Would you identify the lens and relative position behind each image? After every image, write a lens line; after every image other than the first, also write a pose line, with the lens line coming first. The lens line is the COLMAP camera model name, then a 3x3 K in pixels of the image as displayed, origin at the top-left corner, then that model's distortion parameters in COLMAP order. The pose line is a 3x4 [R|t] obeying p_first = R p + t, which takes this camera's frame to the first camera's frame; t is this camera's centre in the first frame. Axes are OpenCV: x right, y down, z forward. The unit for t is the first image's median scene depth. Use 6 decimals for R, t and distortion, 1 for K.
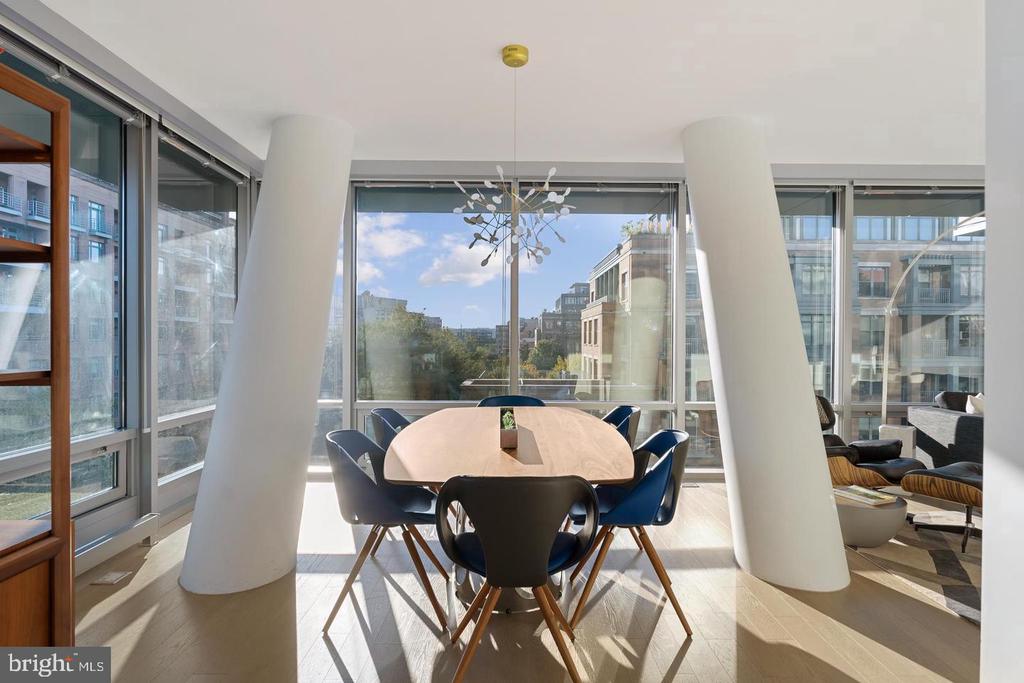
lens RADIAL K [[564.7, 0, 512.0], [0, 564.7, 341.5], [0, 0, 1]] dist [0.001038, 0.000282]
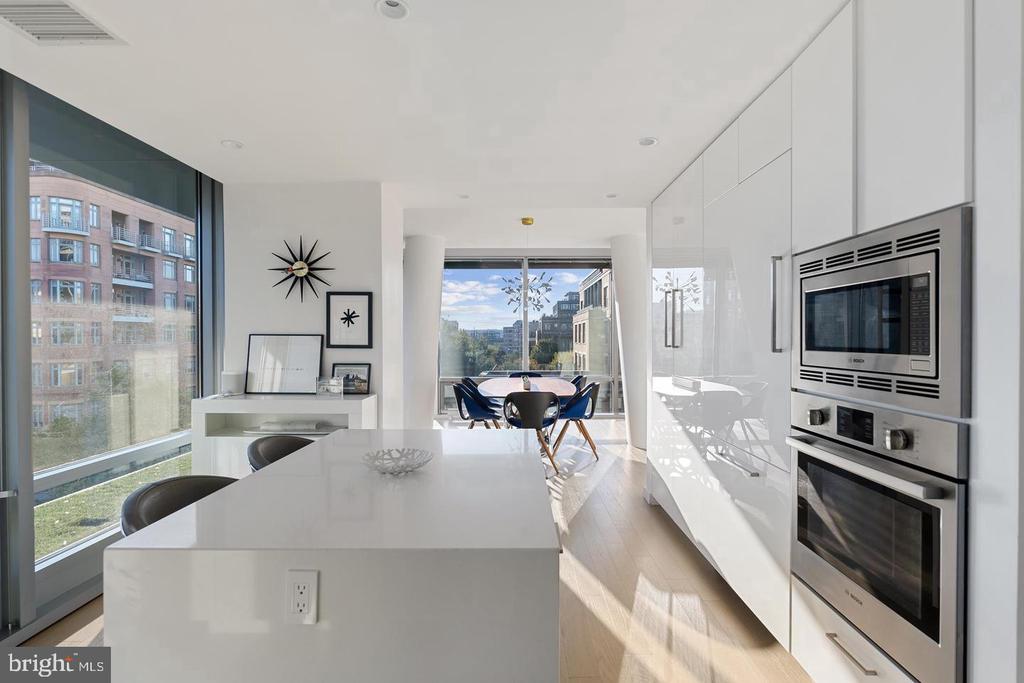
lens RADIAL K [[498.1, 0, 512.0], [0, 498.1, 341.5], [0, 0, 1]] dist [-0.000063, -0.000007]
pose [[0.999934, -0.008919, -0.007292, -0.005401], [0.008944, 0.999954, 0.003333, -0.003014], [0.007262, -0.003398, 0.999968, -0.115999]]
